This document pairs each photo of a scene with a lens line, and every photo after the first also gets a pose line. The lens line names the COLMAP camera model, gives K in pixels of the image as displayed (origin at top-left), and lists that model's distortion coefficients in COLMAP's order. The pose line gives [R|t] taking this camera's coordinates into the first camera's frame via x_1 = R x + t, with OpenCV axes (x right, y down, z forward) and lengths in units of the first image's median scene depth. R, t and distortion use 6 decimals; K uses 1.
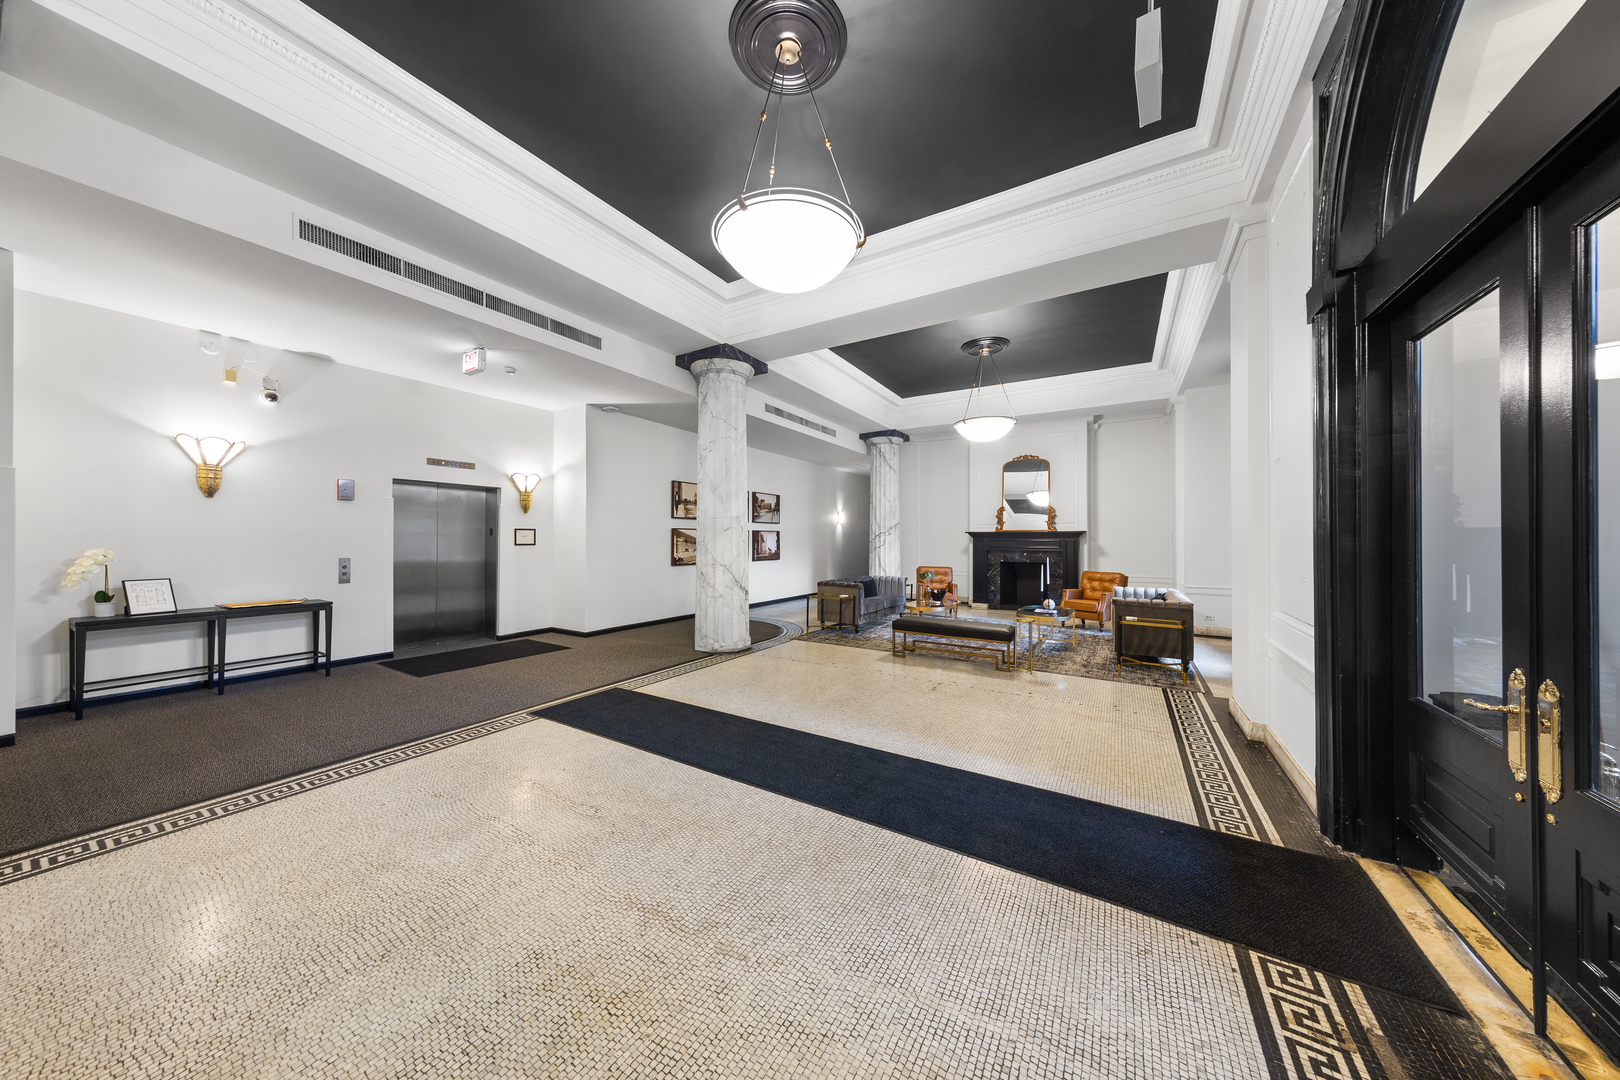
lens RADIAL K [[503.6, 0, 809.3], [0, 503.6, 536.8], [0, 0, 1]] dist [0.006510, -0.000004]
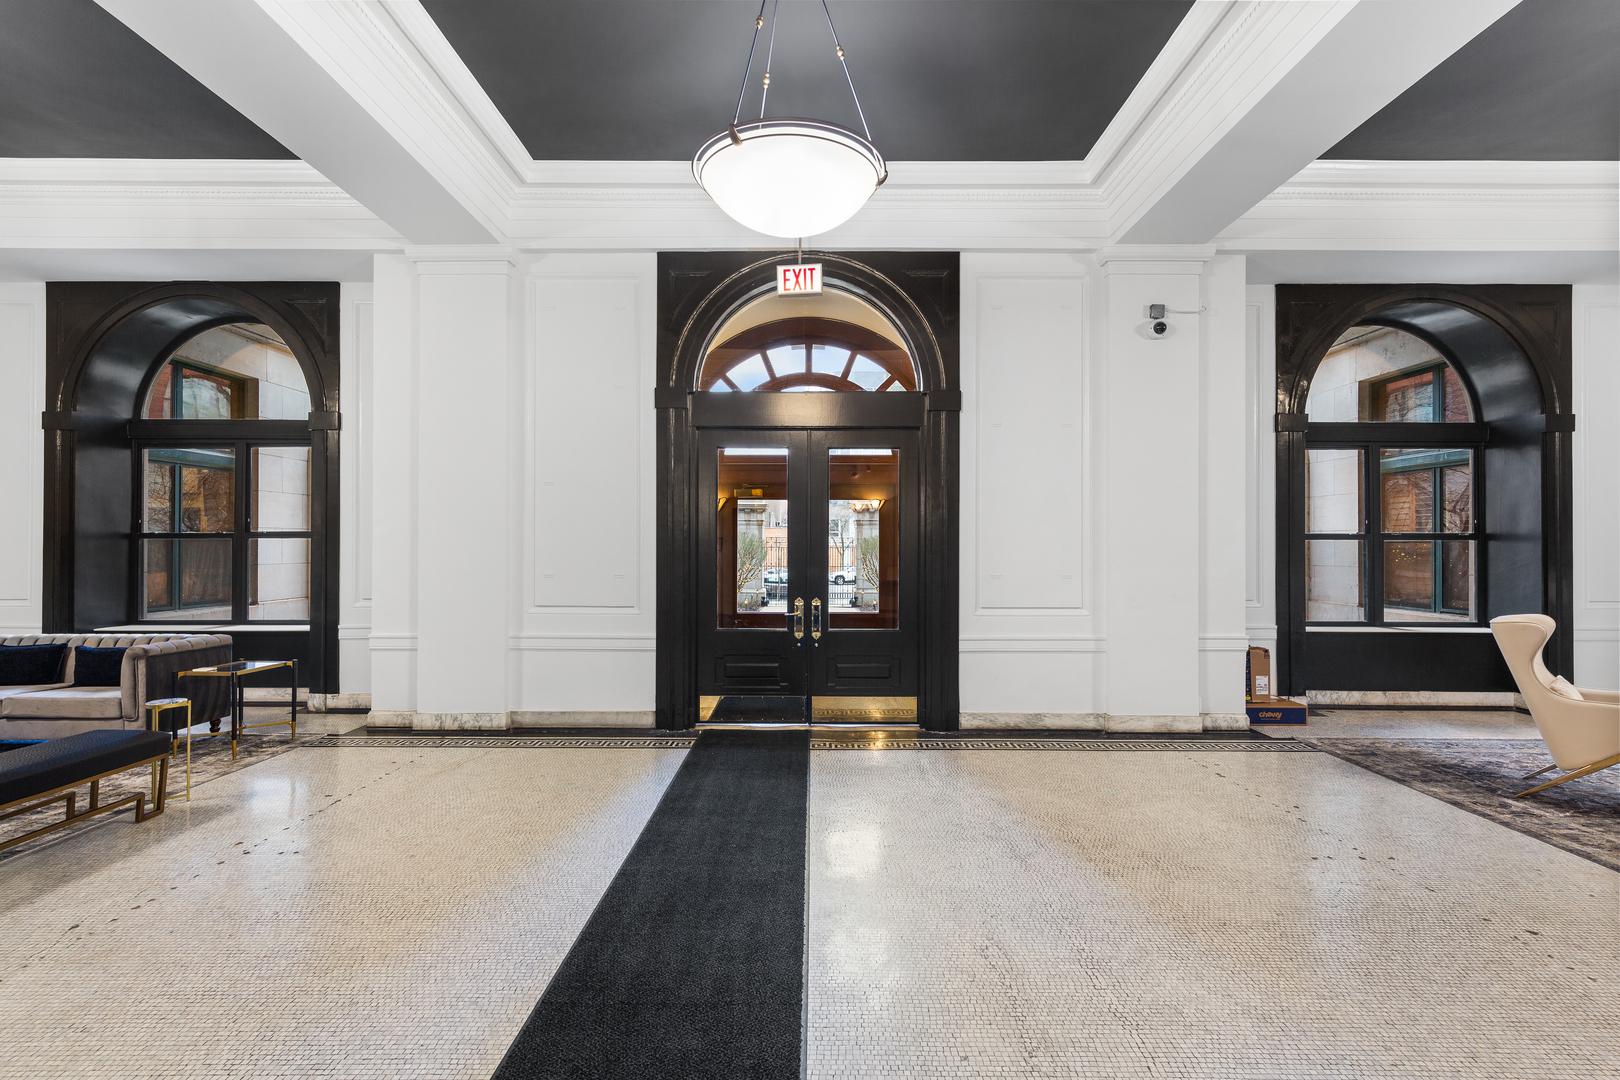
lens RADIAL K [[761.1, 0, 810.5], [0, 761.1, 545.6], [0, 0, 1]] dist [0.003382, 0.000050]
pose [[-0.520391, -0.000466, 0.853928, -0.293351], [-0.010382, 0.999929, -0.005781, 0.001375], [-0.853865, -0.011873, -0.520359, 0.434344]]
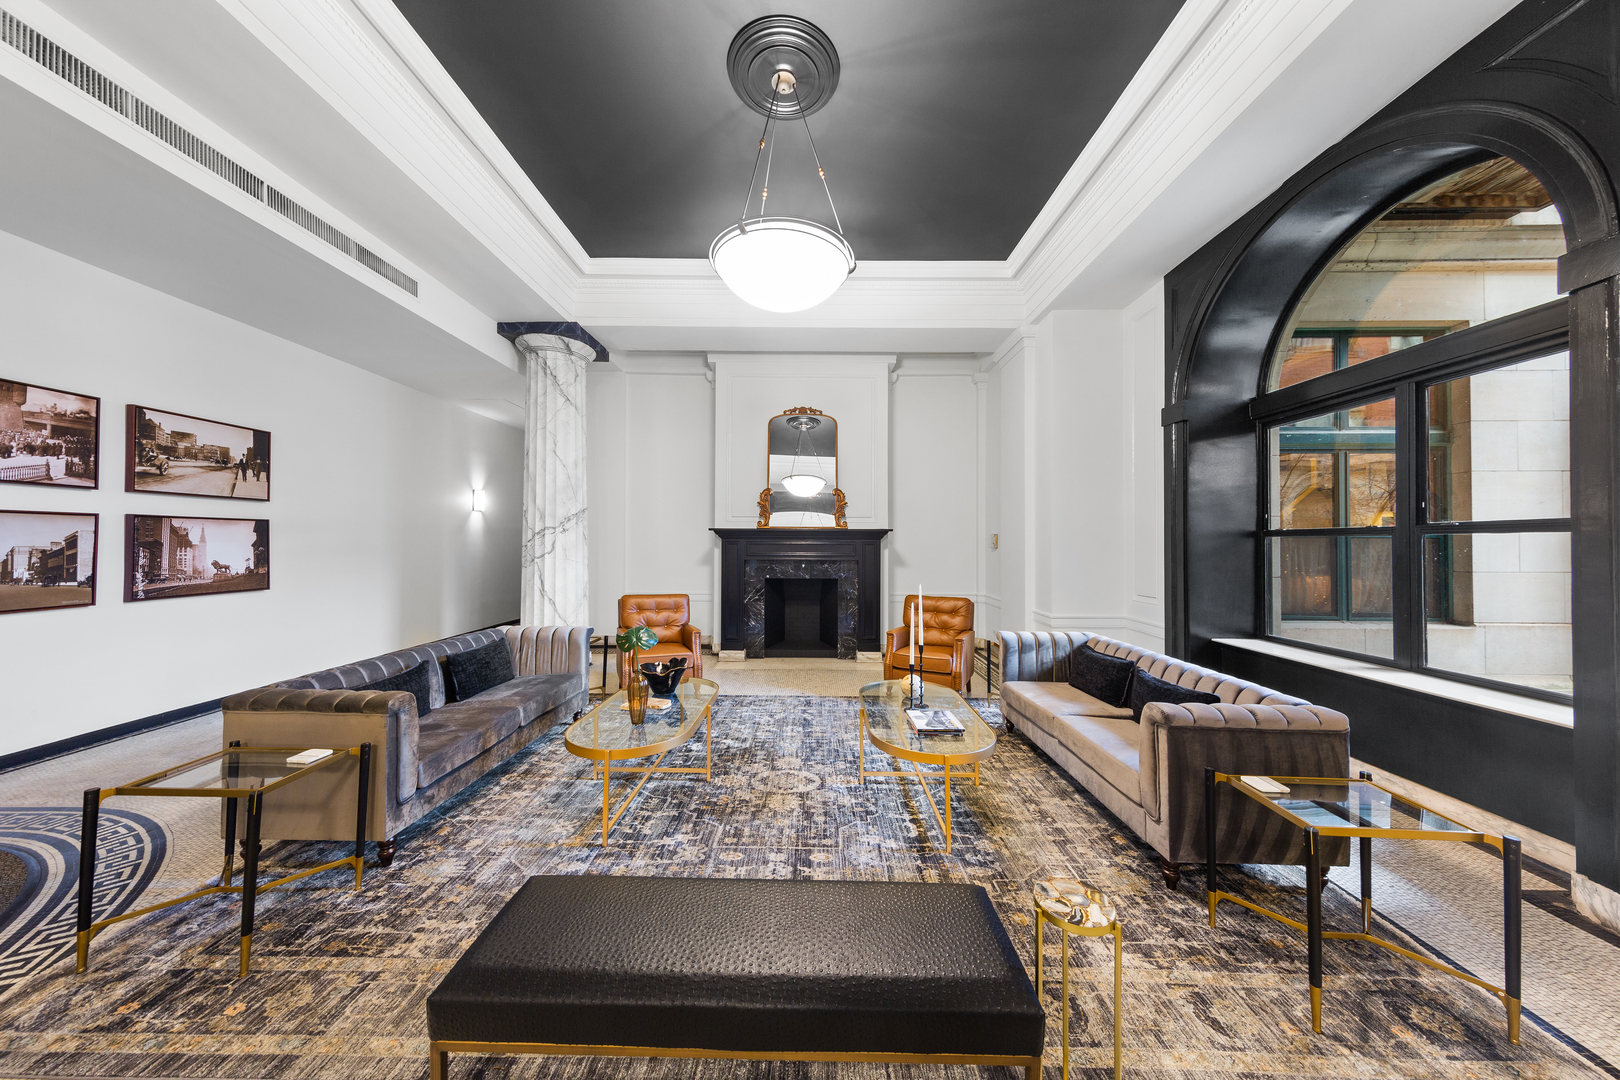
lens RADIAL K [[503.6, 0, 811.3], [0, 503.6, 540.3], [0, 0, 1]] dist [0.006510, -0.000004]
pose [[0.853576, 0.004209, 0.520952, 0.108816], [-0.006781, 0.999972, 0.003032, 0.001138], [-0.520925, -0.006121, 0.853581, 0.445716]]
